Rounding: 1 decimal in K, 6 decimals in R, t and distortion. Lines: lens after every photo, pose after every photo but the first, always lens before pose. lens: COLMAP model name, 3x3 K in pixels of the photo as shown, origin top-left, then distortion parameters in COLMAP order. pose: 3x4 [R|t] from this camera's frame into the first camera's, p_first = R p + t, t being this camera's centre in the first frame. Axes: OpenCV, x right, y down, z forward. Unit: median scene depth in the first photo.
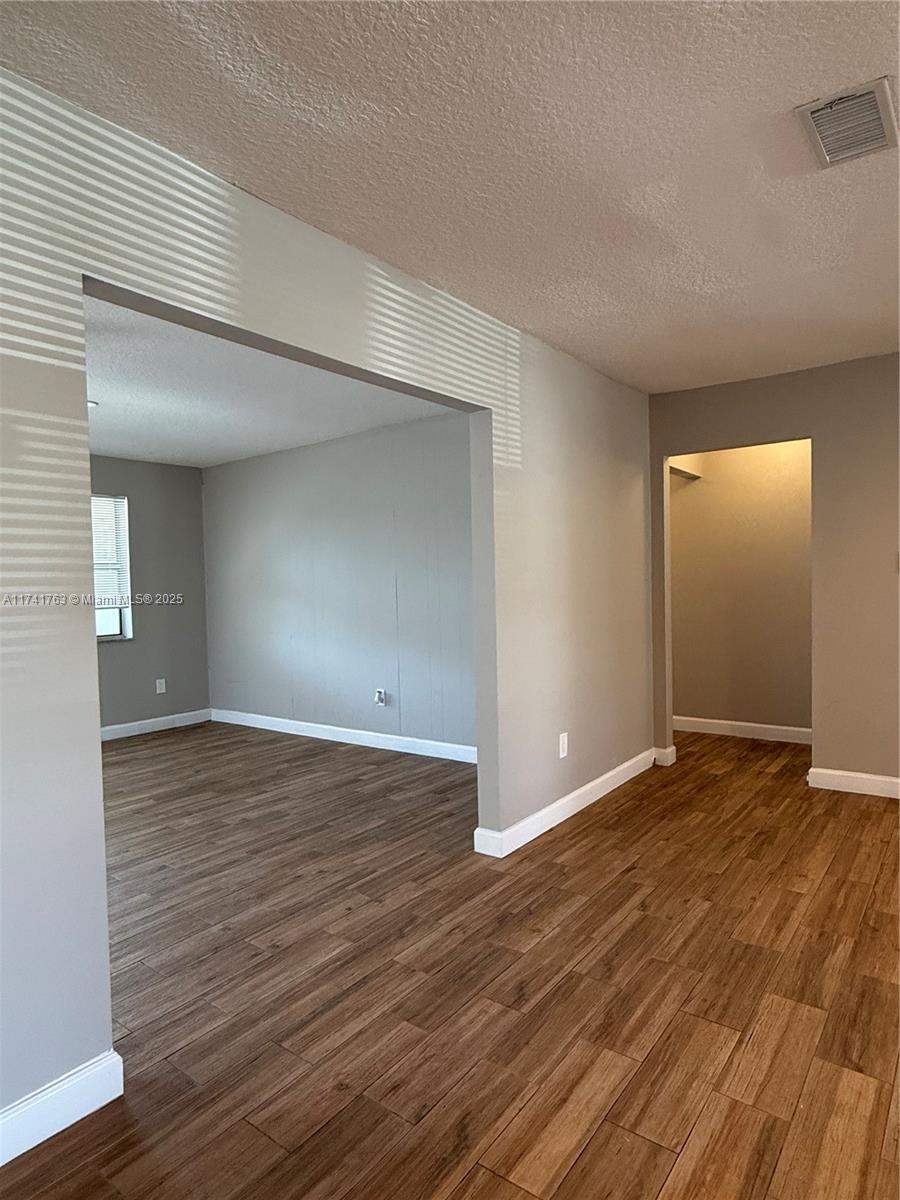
lens RADIAL K [[694.0, 0, 451.1], [0, 694.0, 600.8], [0, 0, 1]] dist [-0.002418, -0.001333]
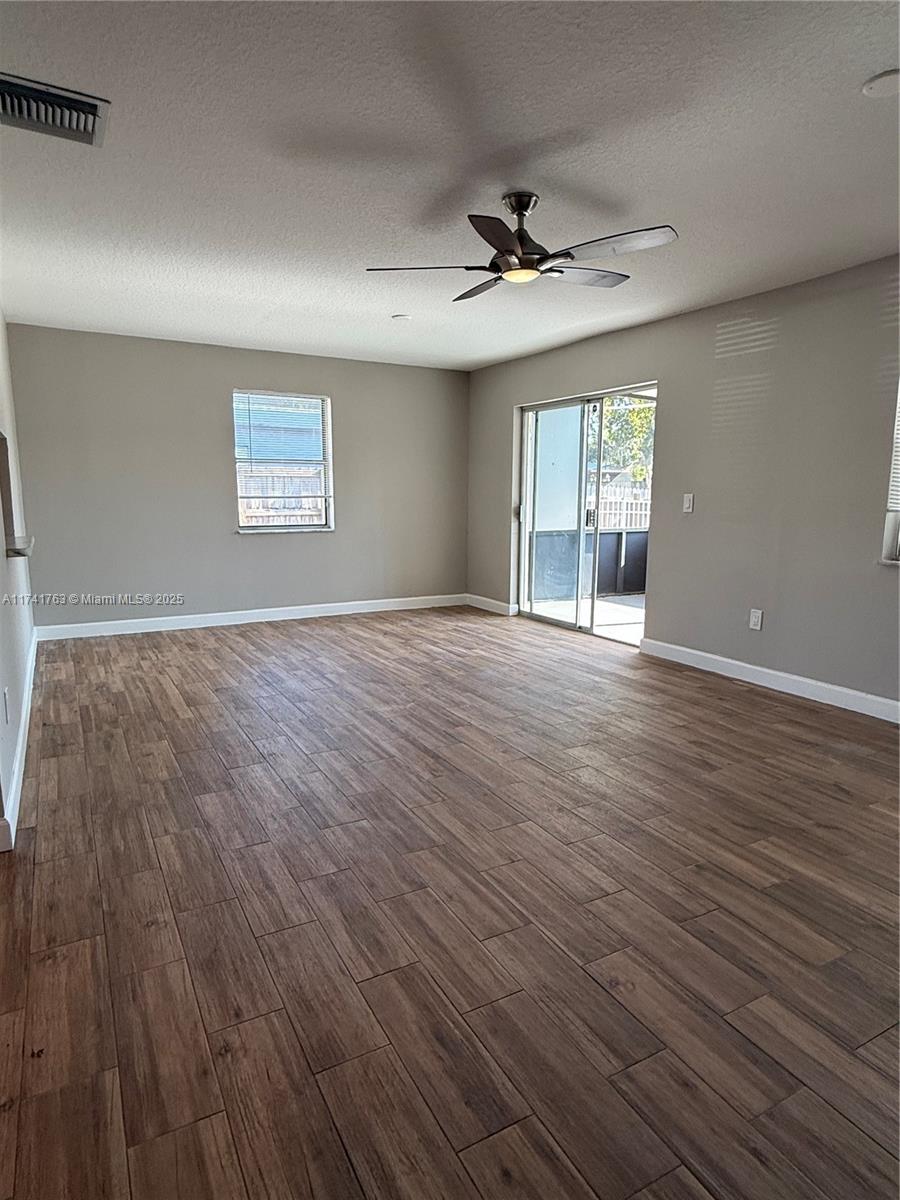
lens RADIAL K [[694.0, 0, 452.4], [0, 694.0, 598.9], [0, 0, 1]] dist [-0.002418, -0.001333]
pose [[-0.397571, 0.164016, -0.902794, 0.127889], [-0.025852, 0.981502, 0.189699, -0.017105], [0.917207, 0.098758, -0.385976, 1.205807]]
